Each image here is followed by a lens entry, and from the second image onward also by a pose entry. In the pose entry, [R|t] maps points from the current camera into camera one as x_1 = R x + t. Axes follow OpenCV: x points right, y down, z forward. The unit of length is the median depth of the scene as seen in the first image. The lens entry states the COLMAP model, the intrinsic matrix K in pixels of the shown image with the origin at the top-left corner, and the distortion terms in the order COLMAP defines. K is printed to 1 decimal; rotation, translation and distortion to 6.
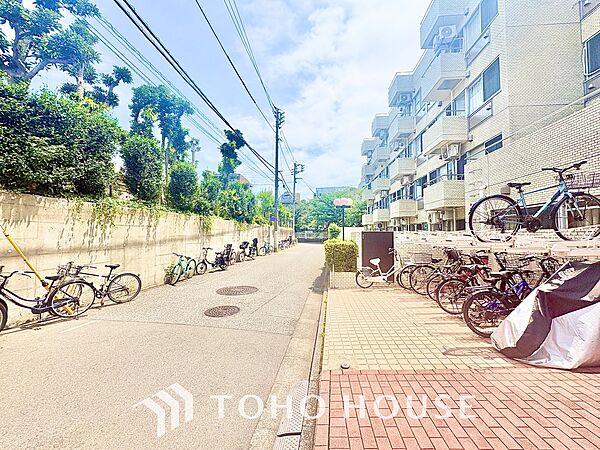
lens RADIAL K [[240.7, 0, 300.0], [0, 240.7, 225.0], [0, 0, 1]] dist [-0.001081, 0.000320]
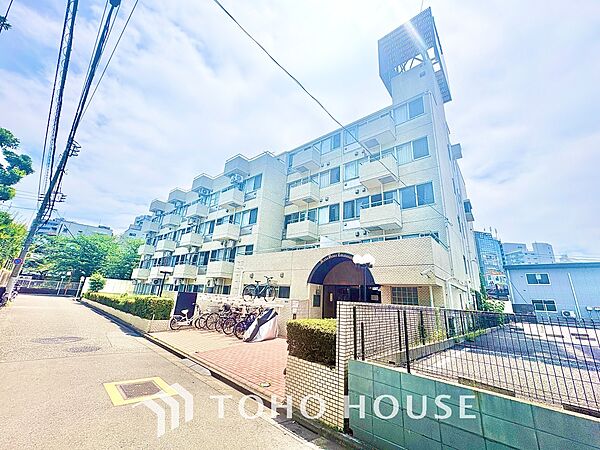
lens RADIAL K [[240.7, 0, 300.0], [0, 240.7, 225.0], [0, 0, 1]] dist [-0.001081, 0.000320]
pose [[0.586084, 0.272841, 0.762931, -1.119698], [-0.094908, 0.958234, -0.269777, -0.076029], [-0.804672, 0.085704, 0.587501, -1.105202]]
